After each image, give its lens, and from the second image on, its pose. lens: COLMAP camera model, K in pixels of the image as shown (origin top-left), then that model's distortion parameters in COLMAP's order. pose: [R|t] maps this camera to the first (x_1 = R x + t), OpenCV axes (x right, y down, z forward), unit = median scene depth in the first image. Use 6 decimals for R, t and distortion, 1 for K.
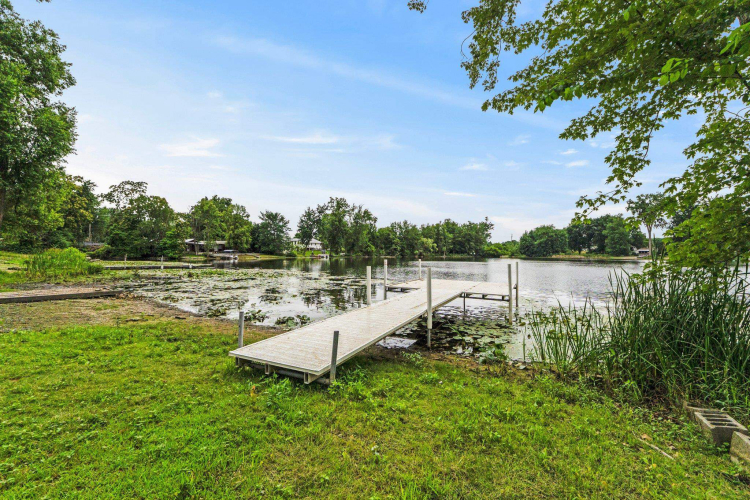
lens RADIAL K [[316.6, 0, 375.2], [0, 316.6, 249.1], [0, 0, 1]] dist [-0.008676, 0.001250]
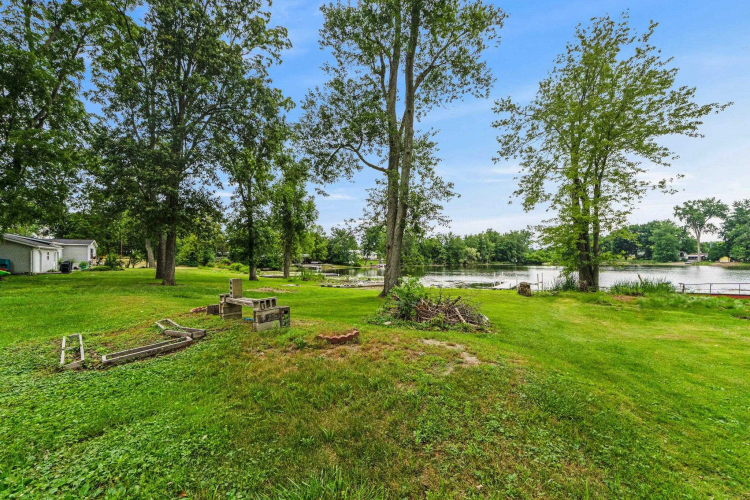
lens RADIAL K [[316.6, 0, 374.5], [0, 316.6, 255.8], [0, 0, 1]] dist [-0.008676, 0.001250]
pose [[0.993417, -0.014050, -0.113689, -0.040066], [0.013523, 0.999894, -0.005398, -0.005211], [0.113753, 0.003825, 0.993502, -0.109399]]
